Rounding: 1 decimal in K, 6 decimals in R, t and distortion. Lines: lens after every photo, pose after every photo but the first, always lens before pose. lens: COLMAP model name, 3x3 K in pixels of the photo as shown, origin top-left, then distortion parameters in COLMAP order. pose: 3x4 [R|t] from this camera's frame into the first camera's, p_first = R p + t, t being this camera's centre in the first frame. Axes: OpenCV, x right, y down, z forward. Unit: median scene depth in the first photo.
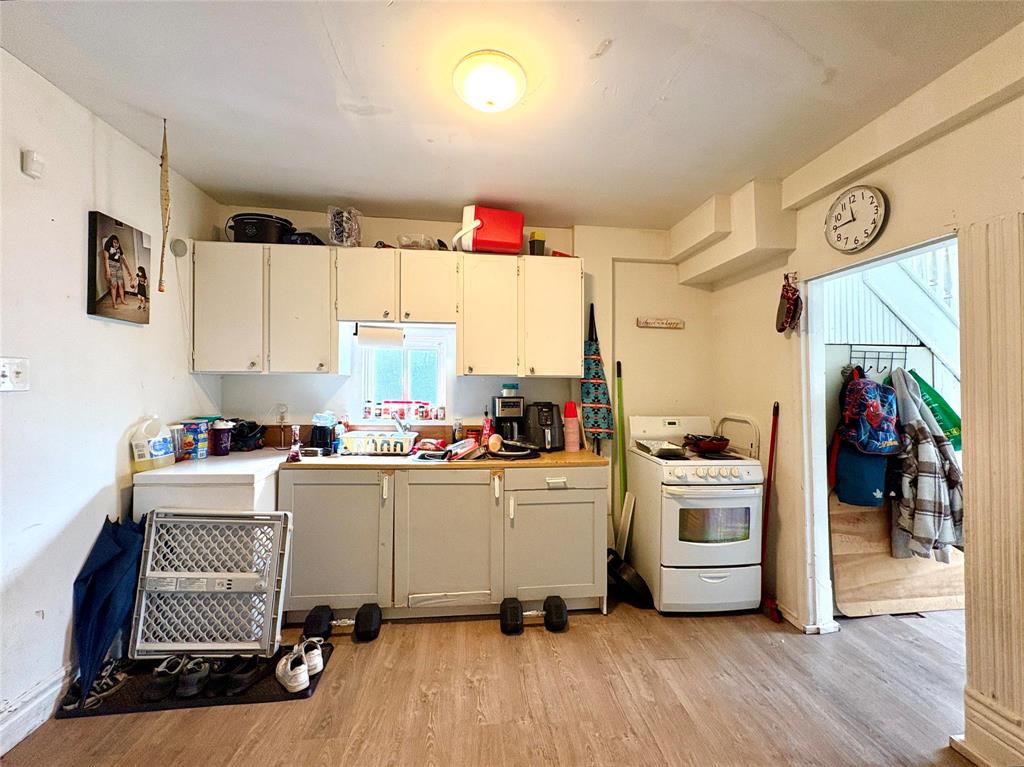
lens RADIAL K [[421.3, 0, 509.1], [0, 421.3, 382.1], [0, 0, 1]] dist [0.000395, 0.000296]
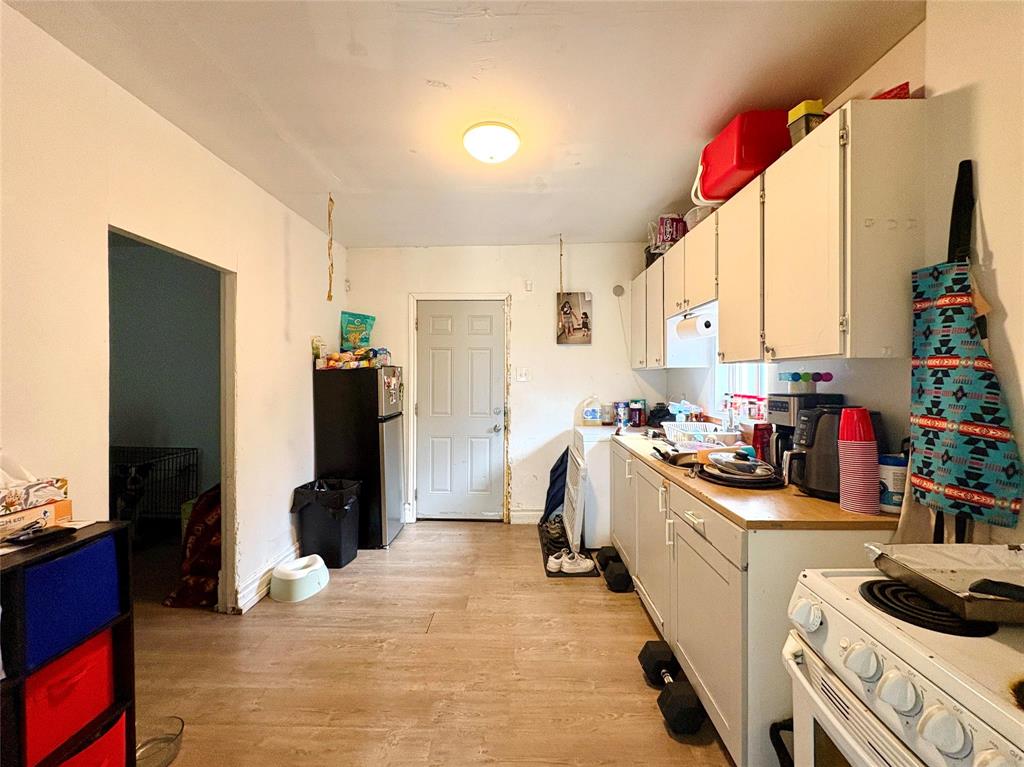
lens RADIAL K [[410.8, 0, 512.3], [0, 410.8, 381.8], [0, 0, 1]] dist [0.000366, 0.000585]
pose [[-0.125111, 0.003782, -0.992136, 0.770661], [0.014138, 0.999898, 0.002029, 0.011712], [0.992042, -0.013773, -0.125152, 0.781110]]
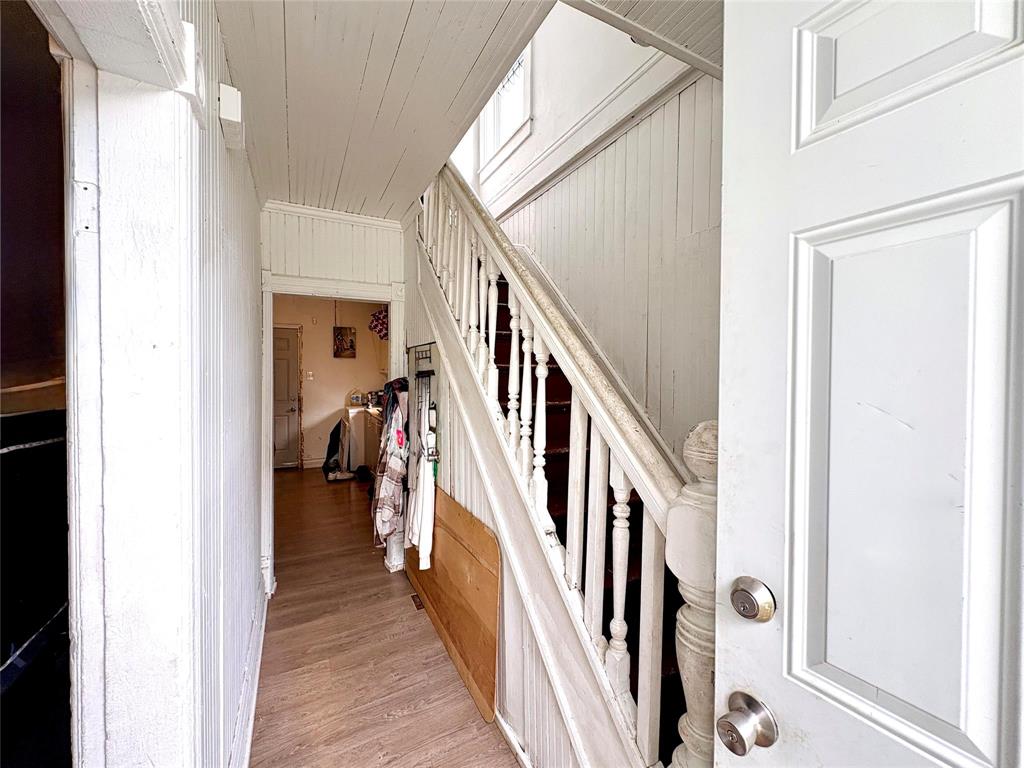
lens RADIAL K [[410.8, 0, 512.3], [0, 410.8, 382.3], [0, 0, 1]] dist [0.000366, 0.000585]
pose [[0.369355, 0.026433, -0.928912, 1.988422], [0.007435, 0.999479, 0.031397, -0.041359], [0.929259, -0.018503, 0.368966, 0.840783]]
